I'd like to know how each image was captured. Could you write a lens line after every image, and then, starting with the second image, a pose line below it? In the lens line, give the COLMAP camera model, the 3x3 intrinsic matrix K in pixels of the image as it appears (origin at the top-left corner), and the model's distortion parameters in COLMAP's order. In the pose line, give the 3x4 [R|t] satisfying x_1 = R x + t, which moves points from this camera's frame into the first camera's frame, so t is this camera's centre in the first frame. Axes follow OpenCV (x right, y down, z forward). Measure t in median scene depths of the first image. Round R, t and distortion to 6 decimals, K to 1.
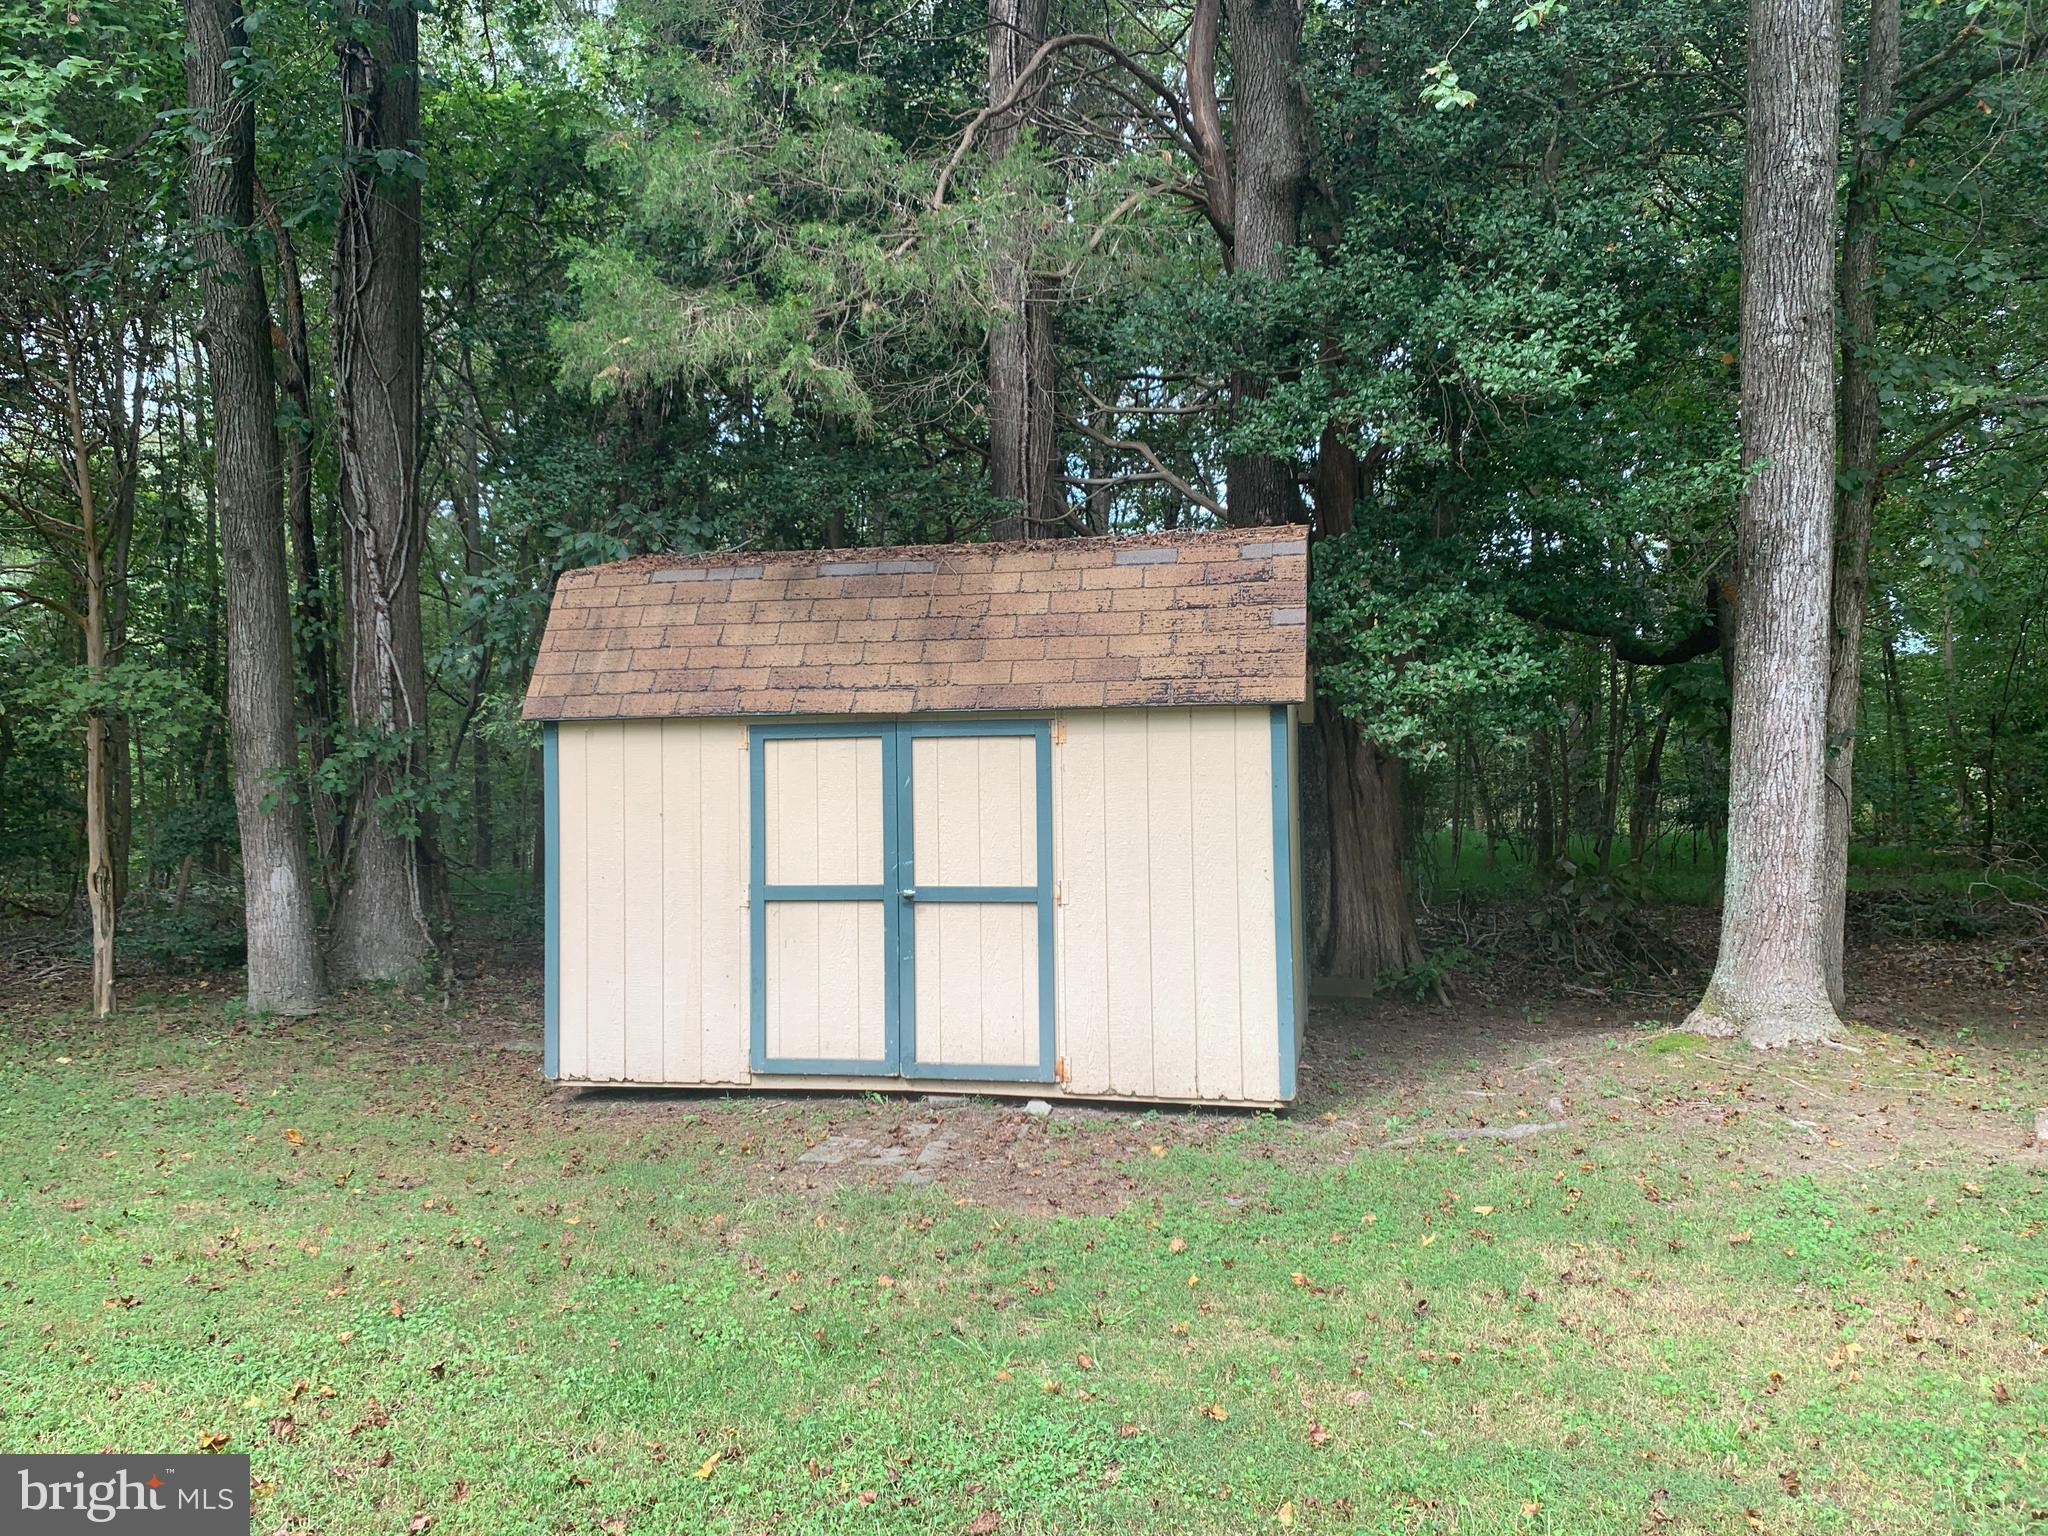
lens RADIAL K [[1568.1, 0, 1030.6], [0, 1568.1, 760.2], [0, 0, 1]] dist [0.035415, -0.009573]
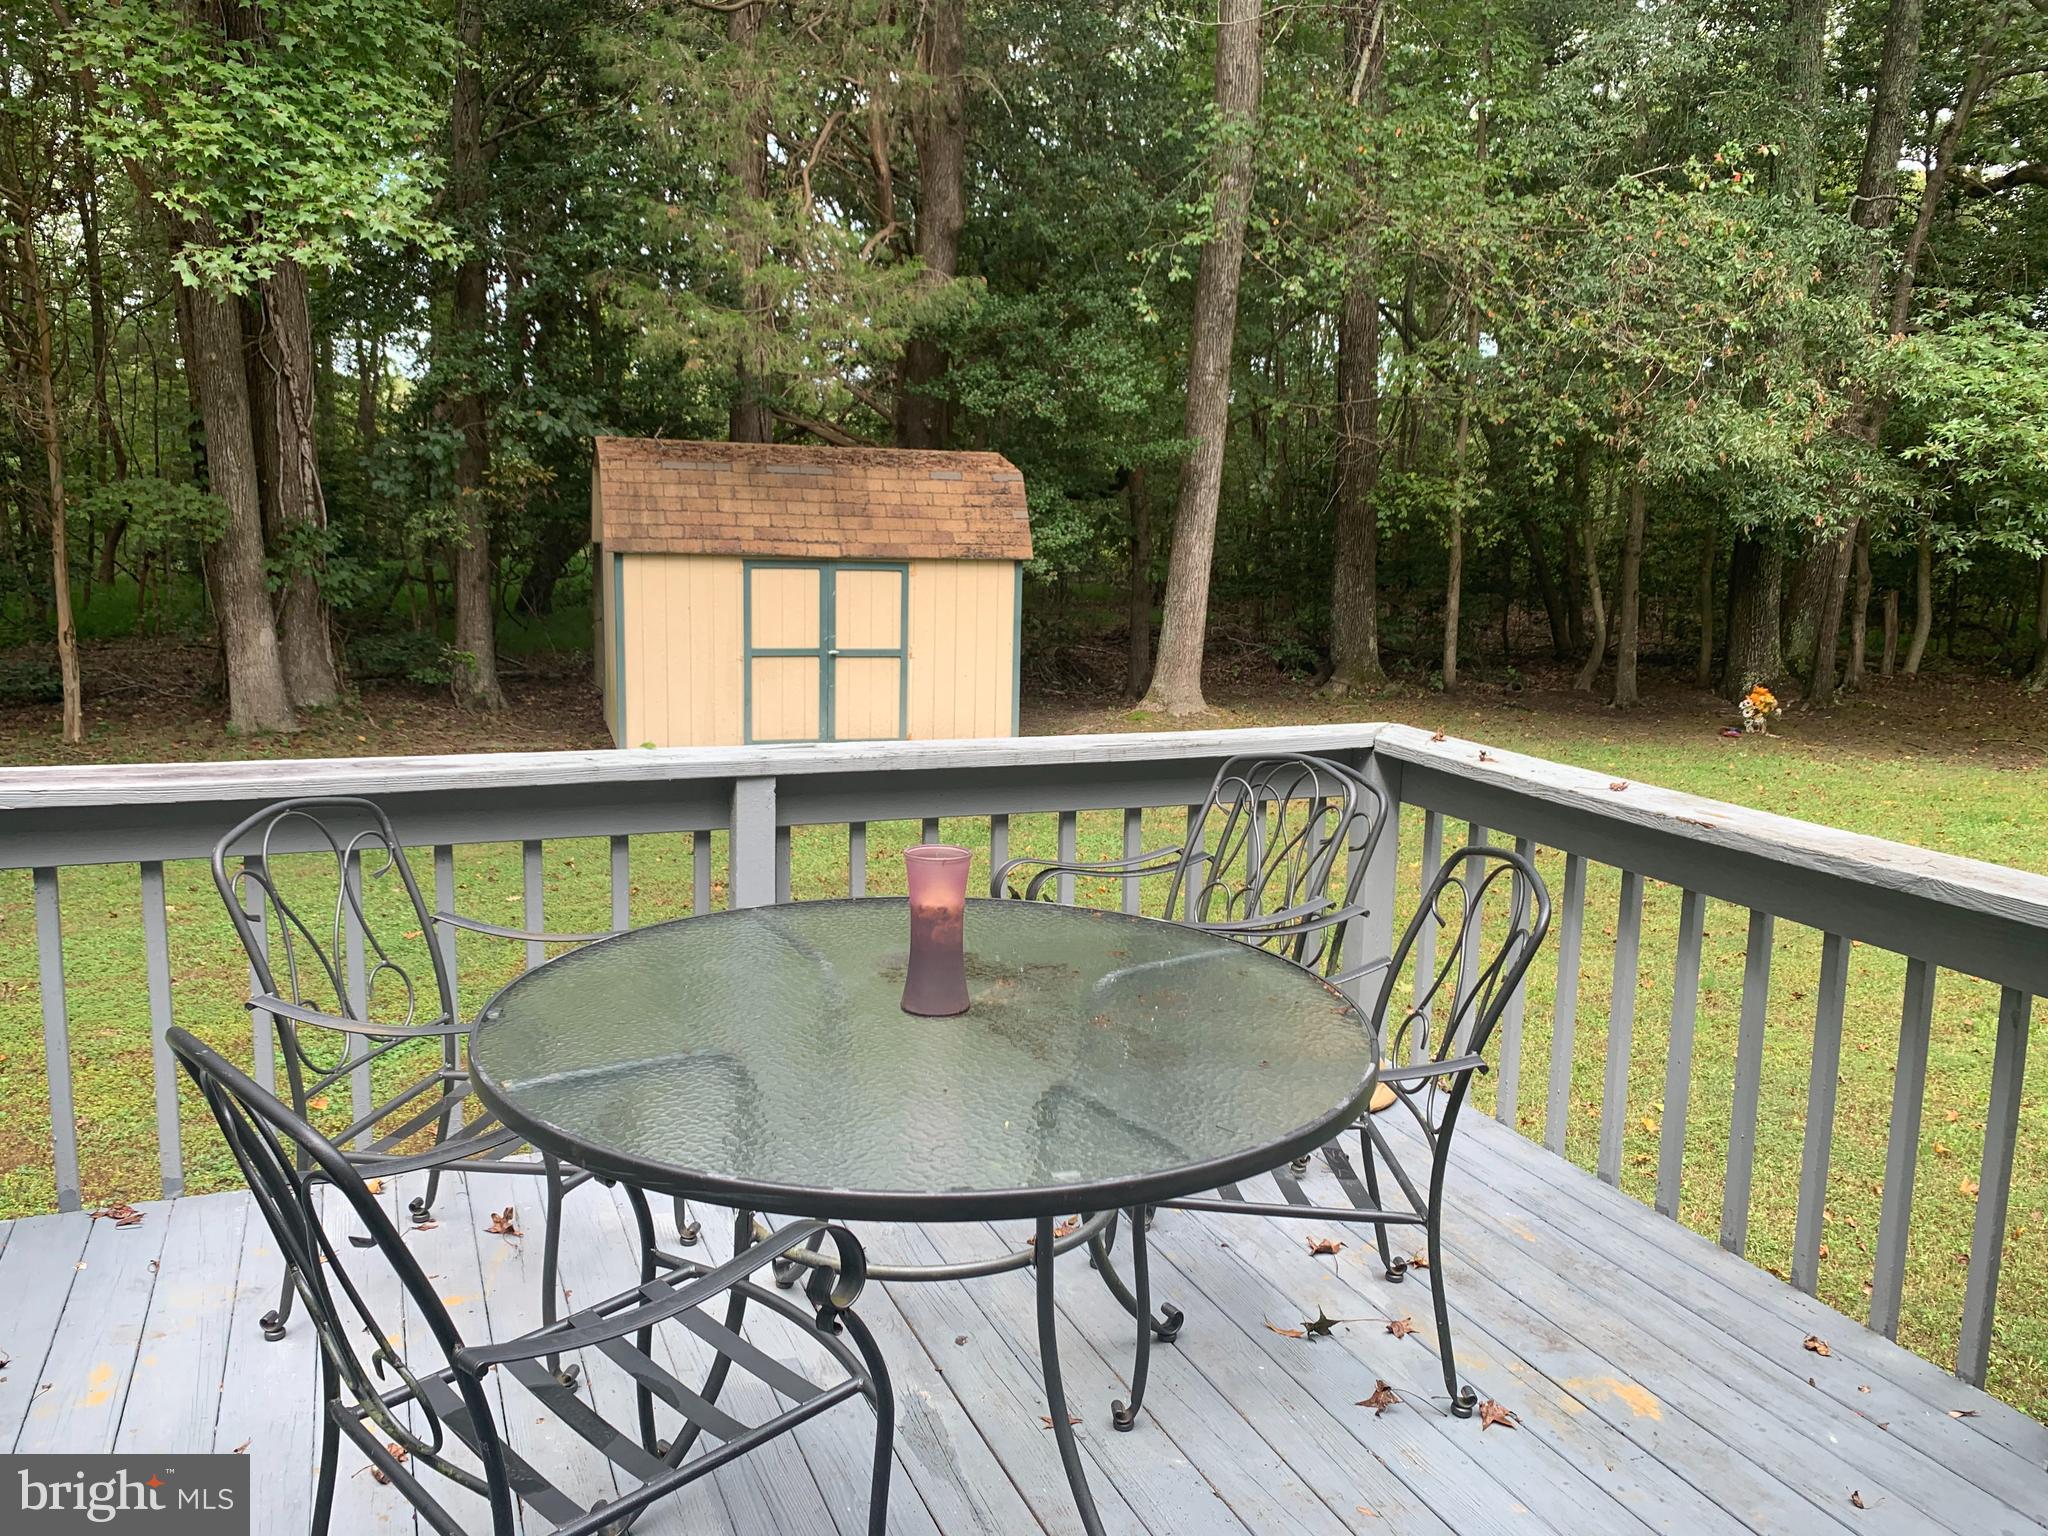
lens RADIAL K [[1524.2, 0, 1020.9], [0, 1524.2, 744.4], [0, 0, 1]] dist [0.158169, -0.353638]
pose [[0.866305, -0.042953, 0.497666, -0.789538], [-0.046683, 0.984974, 0.166274, -0.121071], [-0.497330, -0.167277, 0.851282, -0.692778]]
